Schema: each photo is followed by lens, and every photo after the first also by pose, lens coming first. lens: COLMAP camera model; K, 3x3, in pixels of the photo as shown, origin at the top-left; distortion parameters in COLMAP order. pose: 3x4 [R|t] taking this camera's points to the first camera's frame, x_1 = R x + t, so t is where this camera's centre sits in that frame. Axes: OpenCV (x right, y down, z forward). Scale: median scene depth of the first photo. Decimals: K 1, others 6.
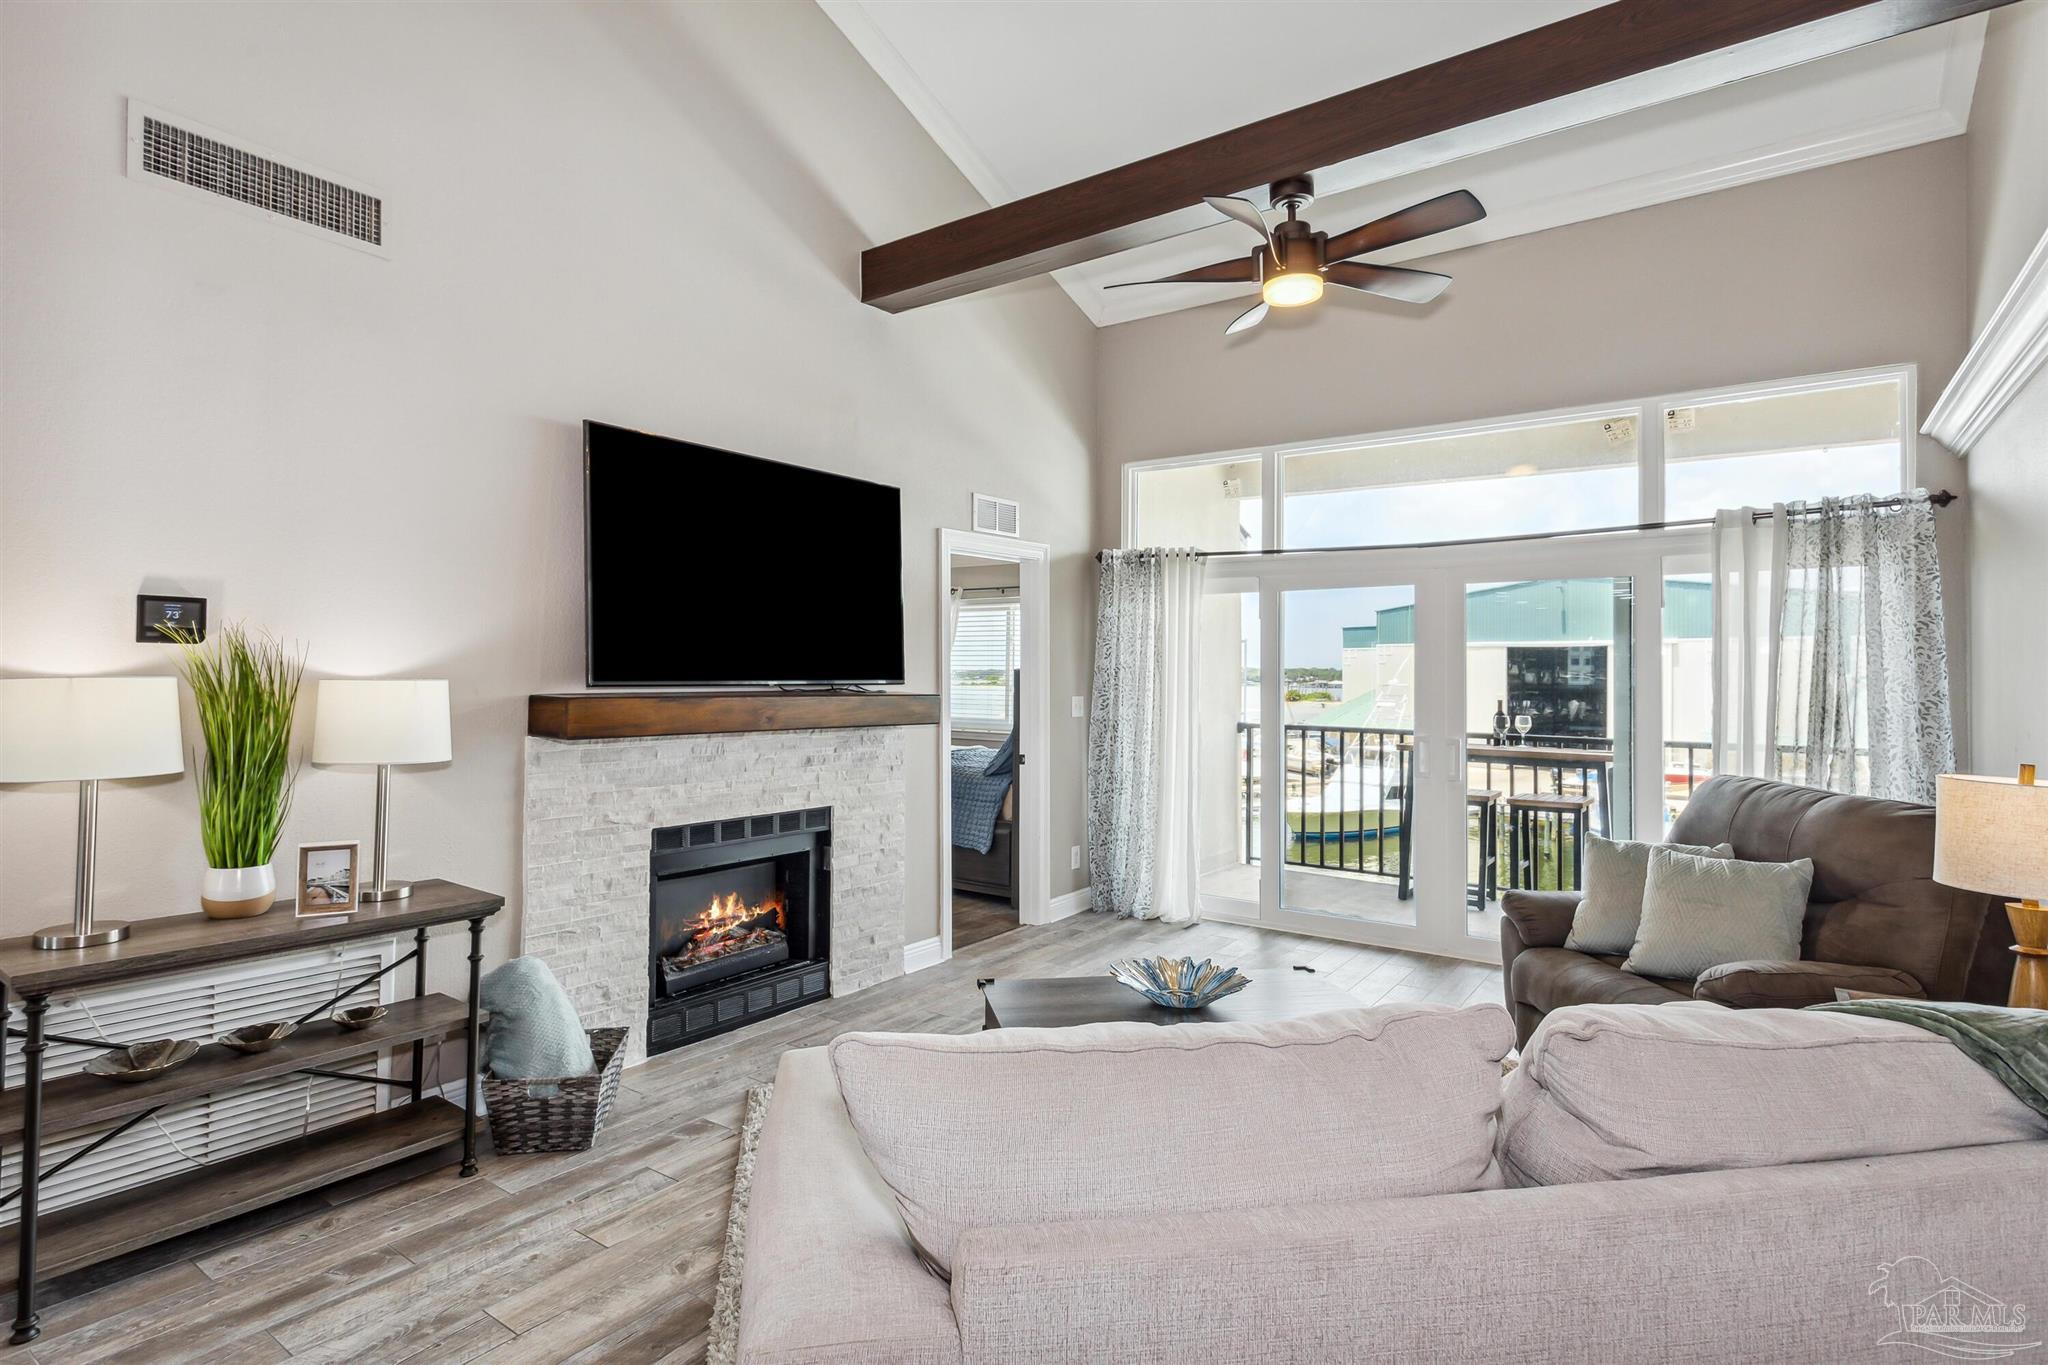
lens RADIAL K [[1020.1, 0, 1001.6], [0, 1020.1, 657.4], [0, 0, 1]] dist [-0.010773, 0.007322]
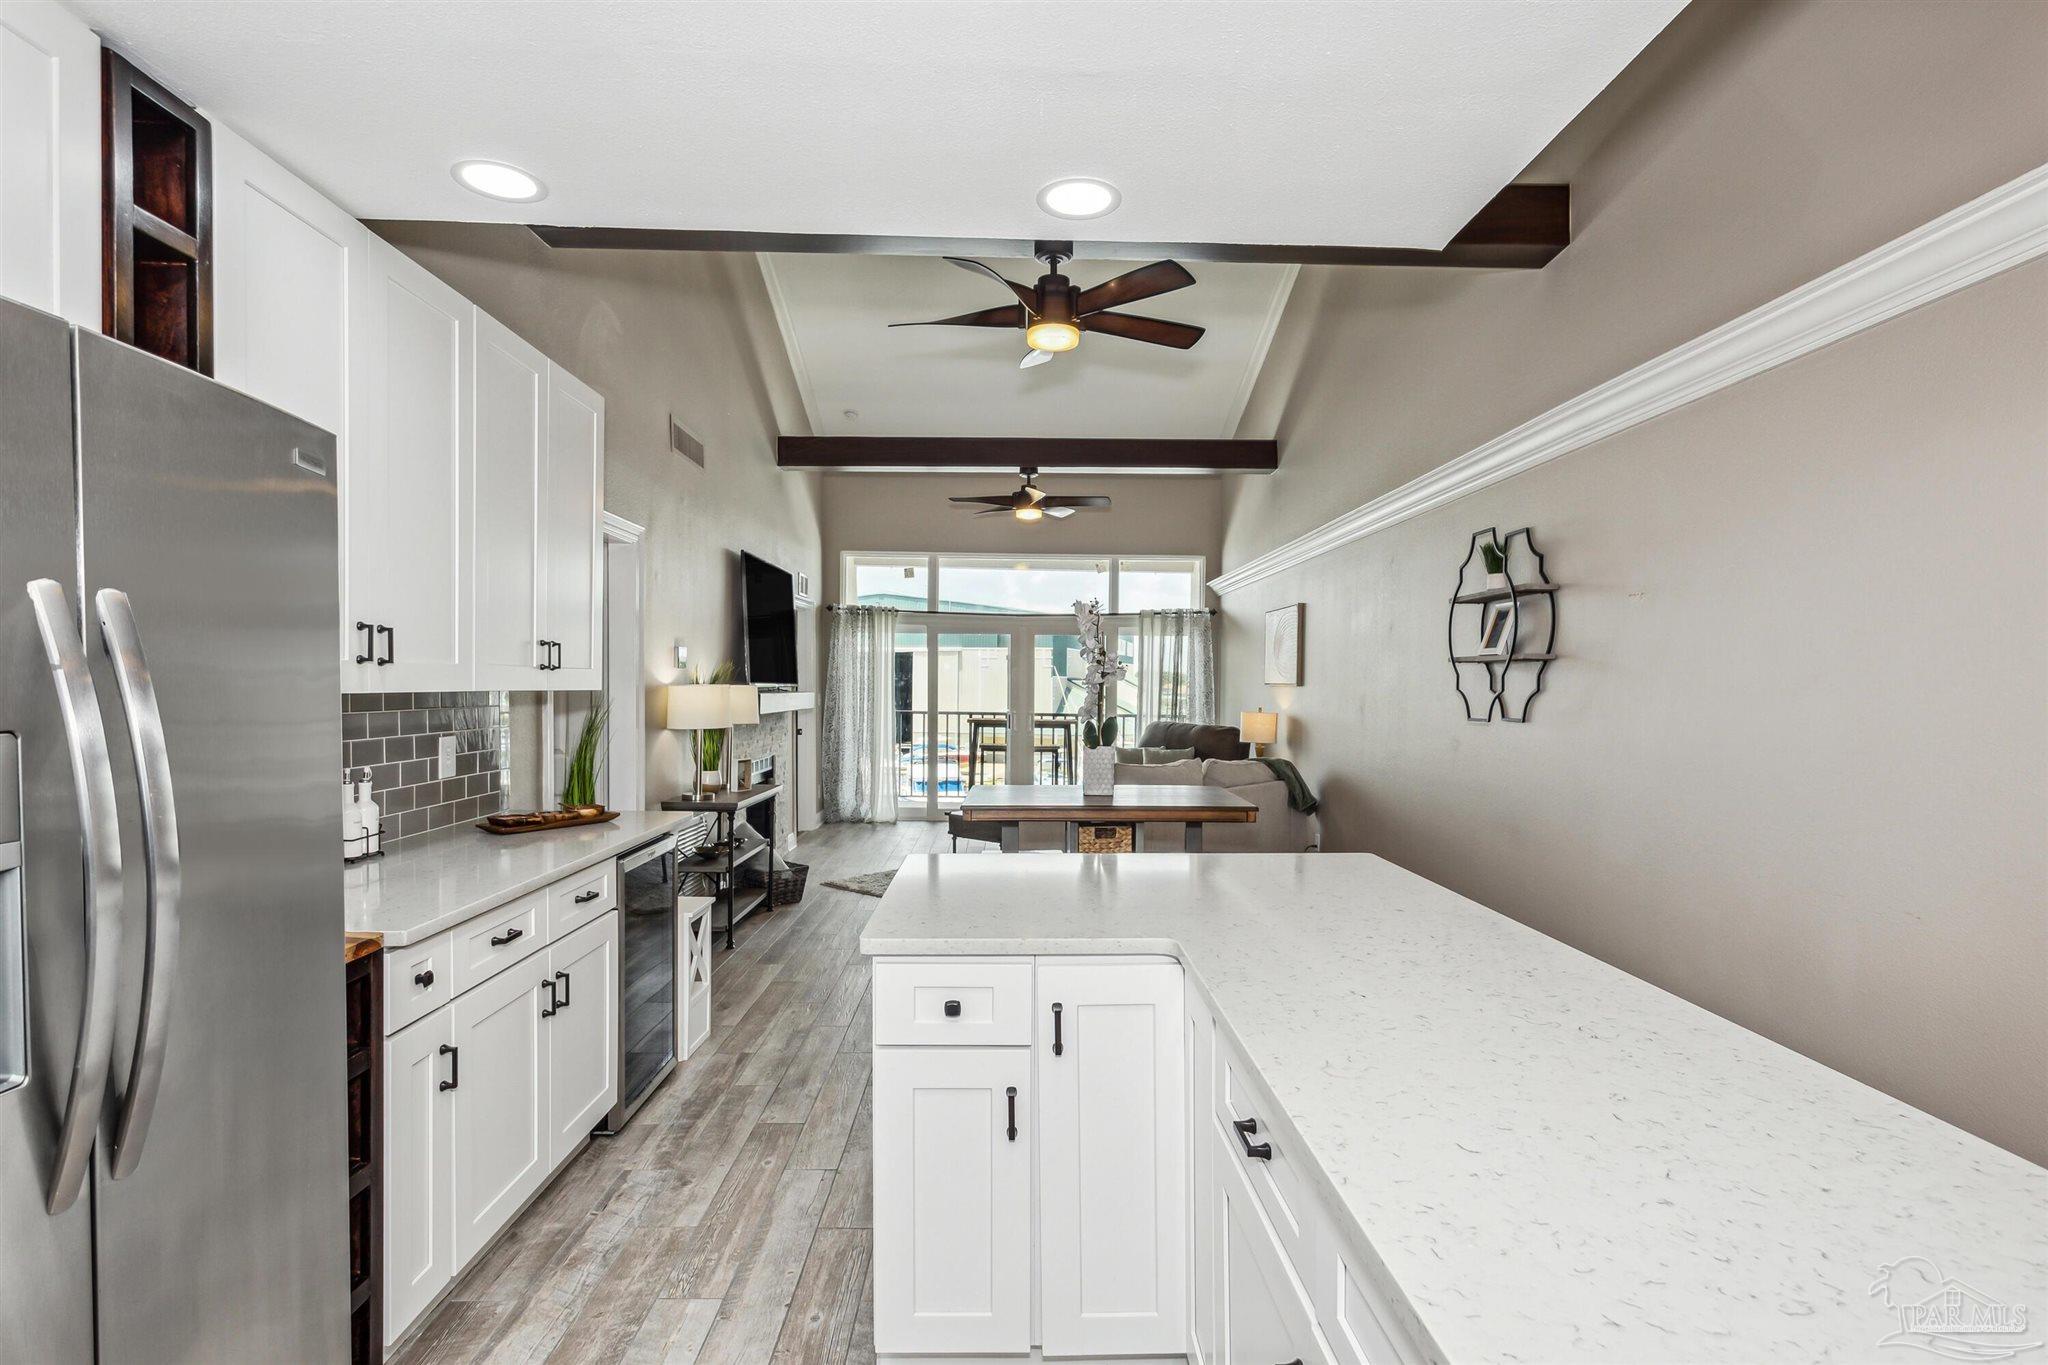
lens RADIAL K [[1020.1, 0, 1037.6], [0, 1020.1, 675.2], [0, 0, 1]] dist [-0.010773, 0.007322]
pose [[0.785510, 0.003104, 0.618841, -0.966967], [-0.014186, 0.999815, 0.012992, -0.025112], [-0.618686, -0.018985, 0.785409, -0.712780]]
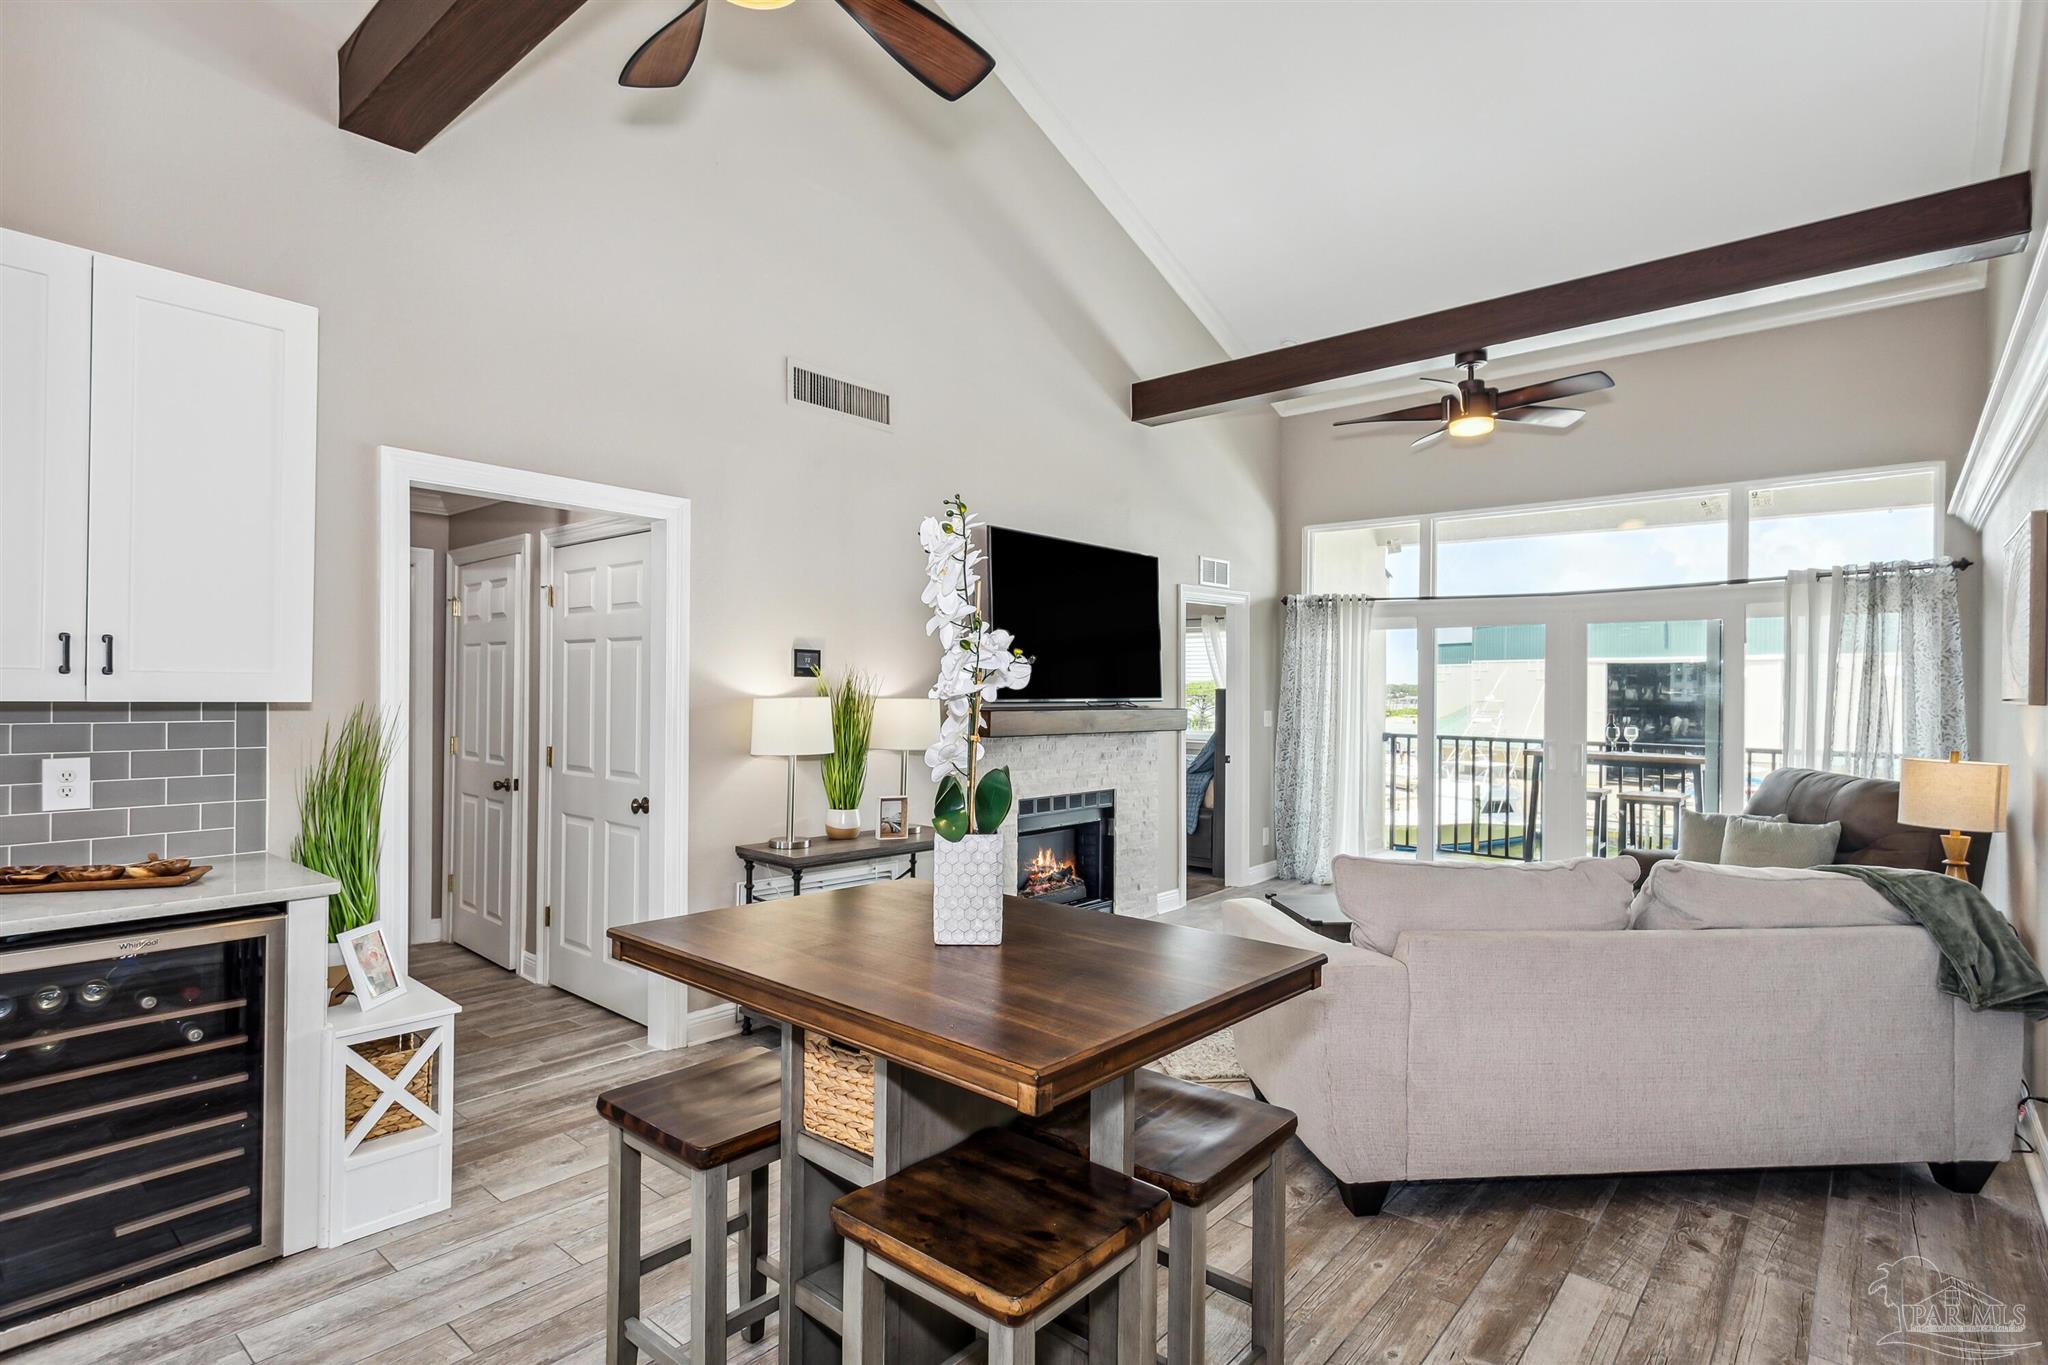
lens RADIAL K [[1020.1, 0, 1001.9], [0, 1020.1, 689.6], [0, 0, 1]] dist [-0.010773, 0.007322]
pose [[0.997233, 0.000705, -0.074335, -0.235024], [0.000549, 0.999858, 0.016847, -0.013649], [0.074337, -0.016841, 0.997091, -0.427238]]
